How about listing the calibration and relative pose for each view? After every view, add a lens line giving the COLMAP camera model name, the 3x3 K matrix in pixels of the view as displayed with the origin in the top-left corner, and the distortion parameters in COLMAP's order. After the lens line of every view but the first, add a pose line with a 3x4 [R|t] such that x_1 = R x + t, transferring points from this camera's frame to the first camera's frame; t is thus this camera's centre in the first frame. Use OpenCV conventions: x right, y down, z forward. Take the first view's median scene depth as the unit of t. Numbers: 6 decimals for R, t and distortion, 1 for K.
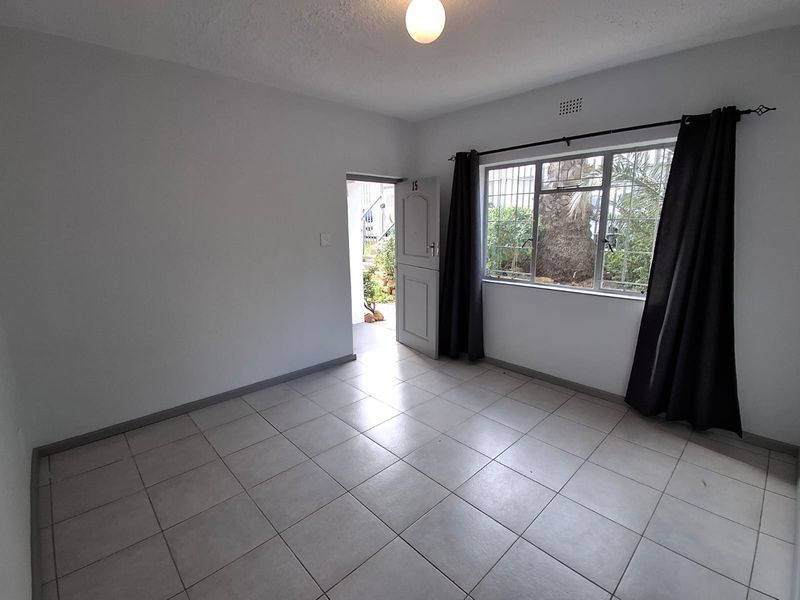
lens RADIAL K [[368.5, 0, 402.0], [0, 368.5, 298.3], [0, 0, 1]] dist [0.003587, -0.013993]
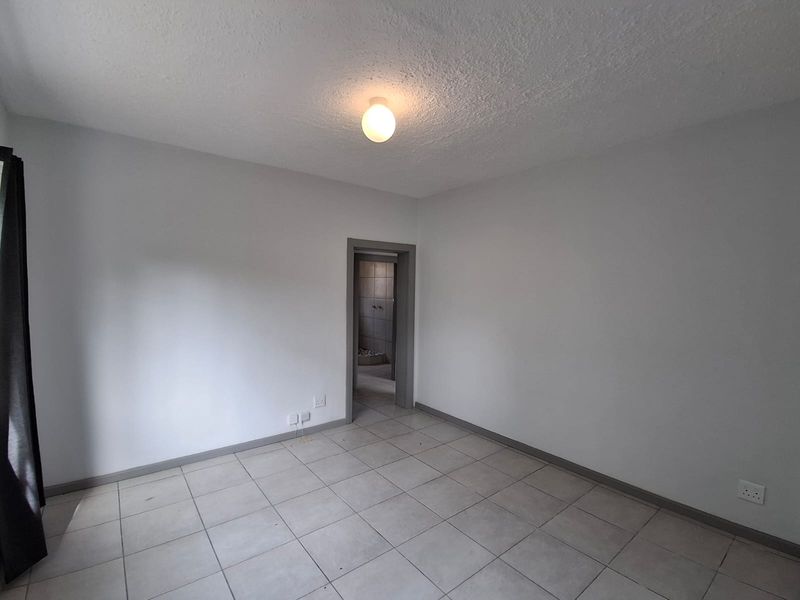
lens RADIAL K [[368.5, 0, 402.0], [0, 368.5, 298.3], [0, 0, 1]] dist [0.003587, -0.013993]
pose [[-0.995477, -0.009124, 0.094567, -0.069637], [0.013833, 0.970850, 0.239290, -0.253712], [-0.093994, 0.239515, -0.966332, 1.173136]]
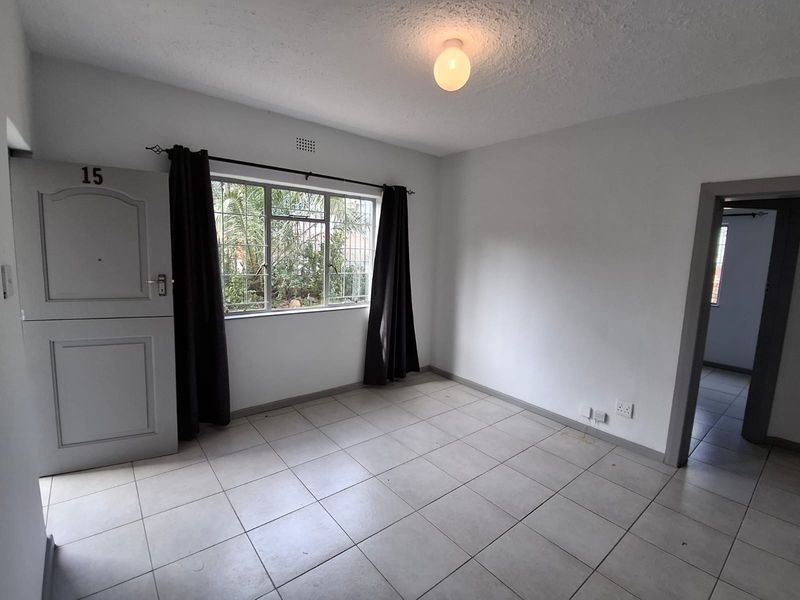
lens RADIAL K [[368.5, 0, 402.0], [0, 368.5, 298.3], [0, 0, 1]] dist [0.003587, -0.013993]
pose [[0.073634, -0.112654, 0.990902, -0.570497], [0.166932, 0.980973, 0.099120, -0.114008], [-0.983215, 0.158115, 0.091038, 0.592556]]
